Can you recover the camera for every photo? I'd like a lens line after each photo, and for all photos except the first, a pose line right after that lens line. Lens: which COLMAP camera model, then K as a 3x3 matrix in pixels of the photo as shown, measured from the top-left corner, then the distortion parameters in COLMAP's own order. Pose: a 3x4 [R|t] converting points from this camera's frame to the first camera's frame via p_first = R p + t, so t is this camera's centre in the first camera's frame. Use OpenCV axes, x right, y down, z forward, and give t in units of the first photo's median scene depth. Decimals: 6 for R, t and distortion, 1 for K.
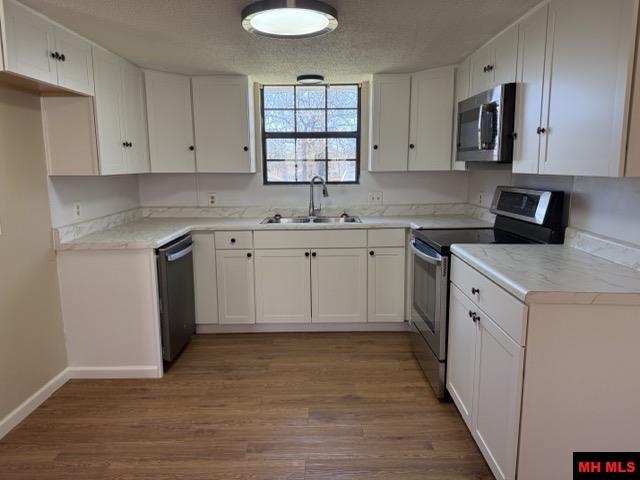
lens RADIAL K [[455.0, 0, 320.0], [0, 455.0, 240.0], [0, 0, 1]] dist [0.197626, -0.393507]
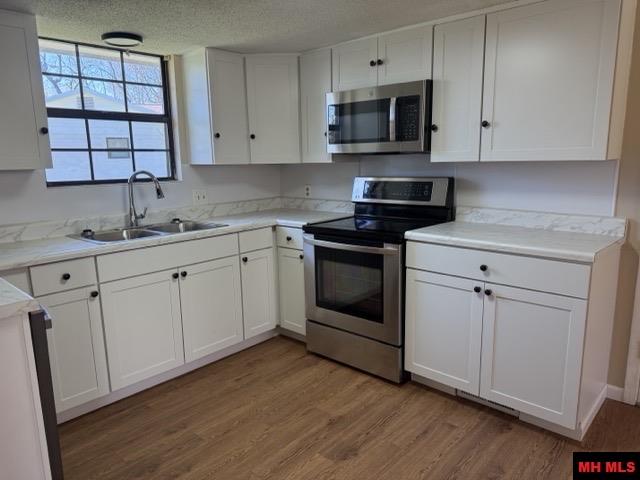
lens RADIAL K [[455.0, 0, 320.0], [0, 455.0, 240.0], [0, 0, 1]] dist [0.197626, -0.393507]
pose [[0.663673, -0.134333, 0.735862, -0.420552], [0.130686, 0.989436, 0.062757, -0.043174], [-0.736518, 0.054517, 0.674217, 0.313194]]
